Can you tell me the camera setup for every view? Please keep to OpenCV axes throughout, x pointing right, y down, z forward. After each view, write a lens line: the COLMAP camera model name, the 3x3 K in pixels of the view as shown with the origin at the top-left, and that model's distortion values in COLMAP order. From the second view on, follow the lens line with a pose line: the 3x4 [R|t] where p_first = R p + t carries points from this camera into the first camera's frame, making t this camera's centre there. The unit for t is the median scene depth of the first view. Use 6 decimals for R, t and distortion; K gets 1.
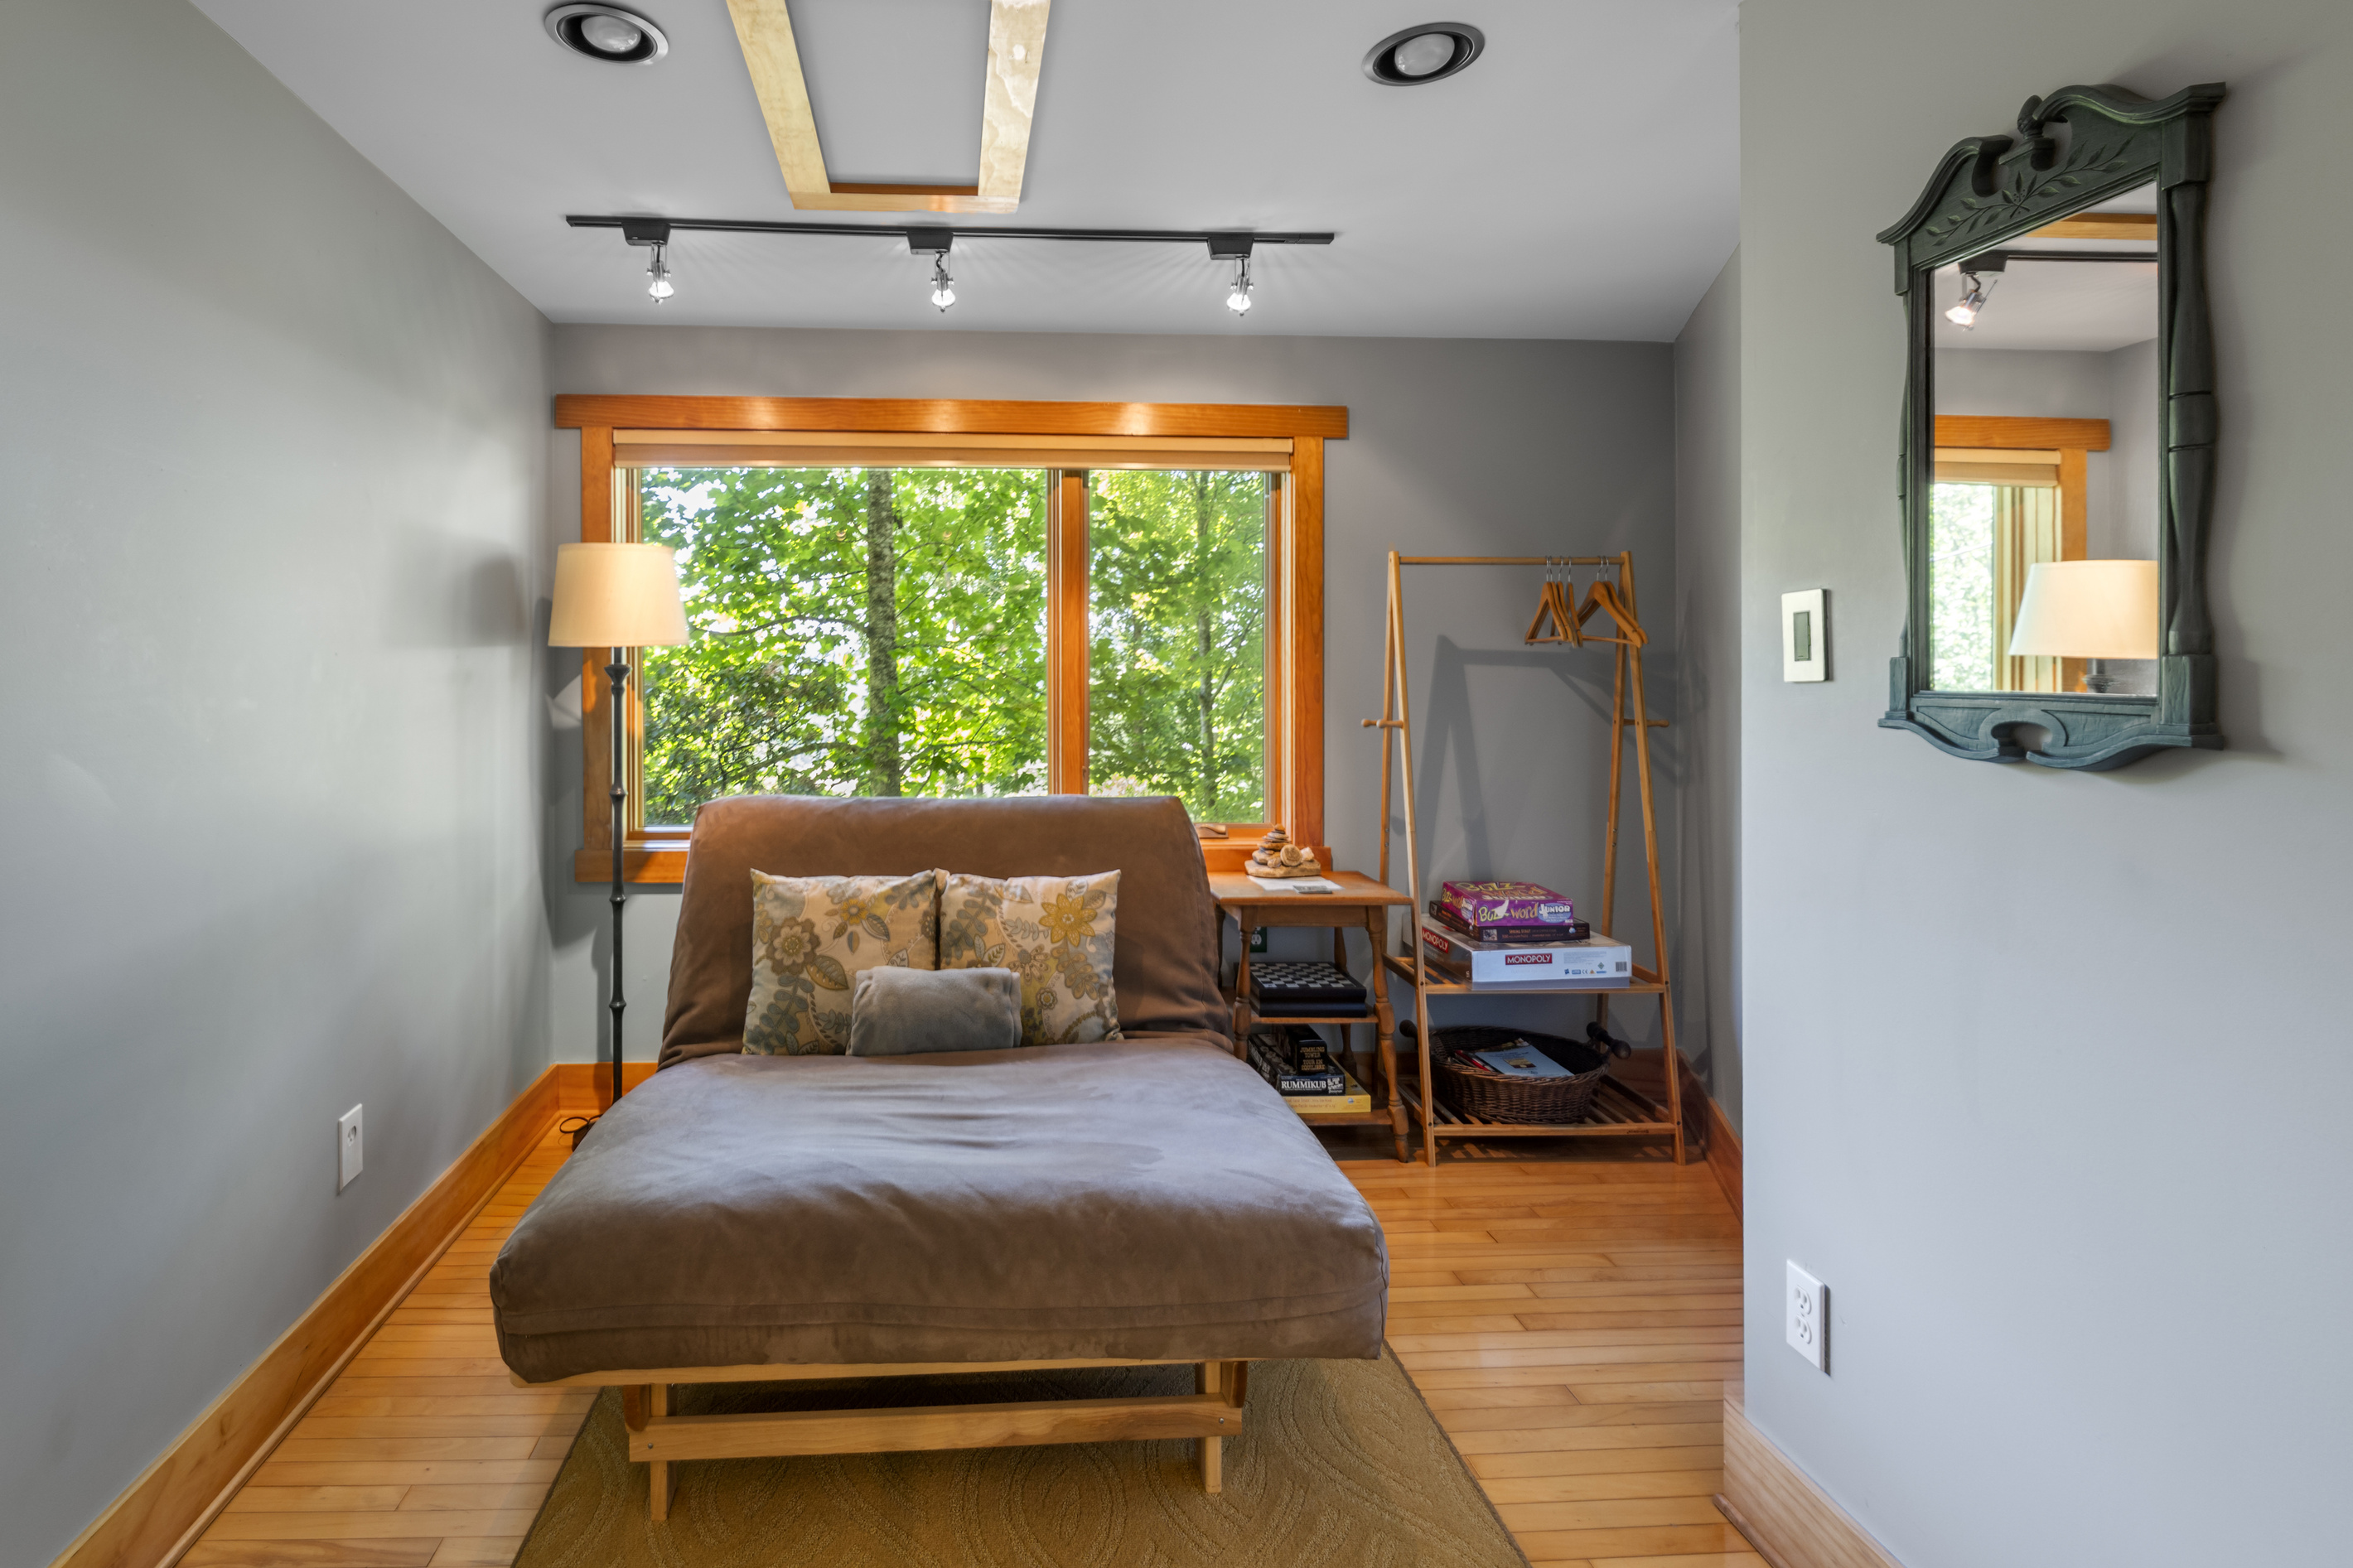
lens RADIAL K [[1101.7, 0, 1168.6], [0, 1101.7, 750.3], [0, 0, 1]] dist [0.002757, -0.006589]
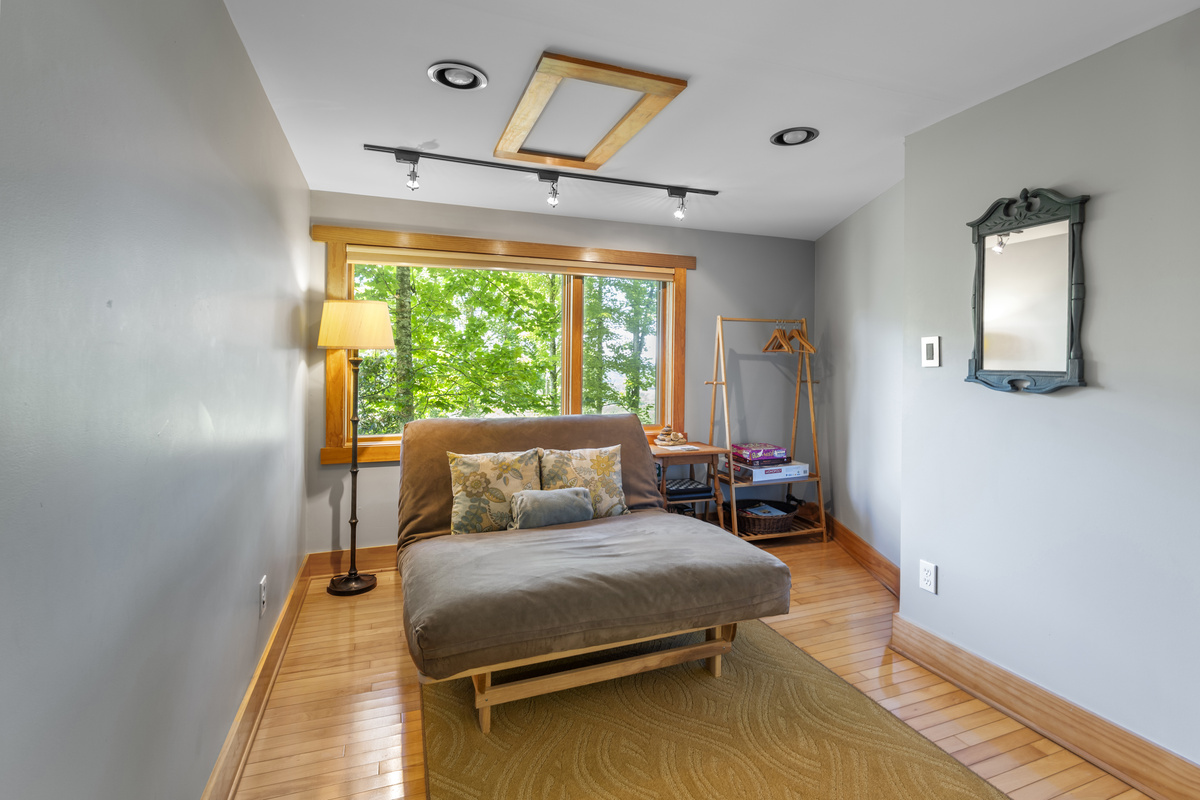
lens RADIAL K [[502.3, 0, 599.5], [0, 502.3, 402.7], [0, 0, 1]] dist [-0.000651, -0.000310]
pose [[0.963558, -0.018602, 0.266851, -0.402892], [0.015767, 0.999794, 0.012764, 0.002625], [-0.267033, -0.008092, 0.963653, -0.052210]]
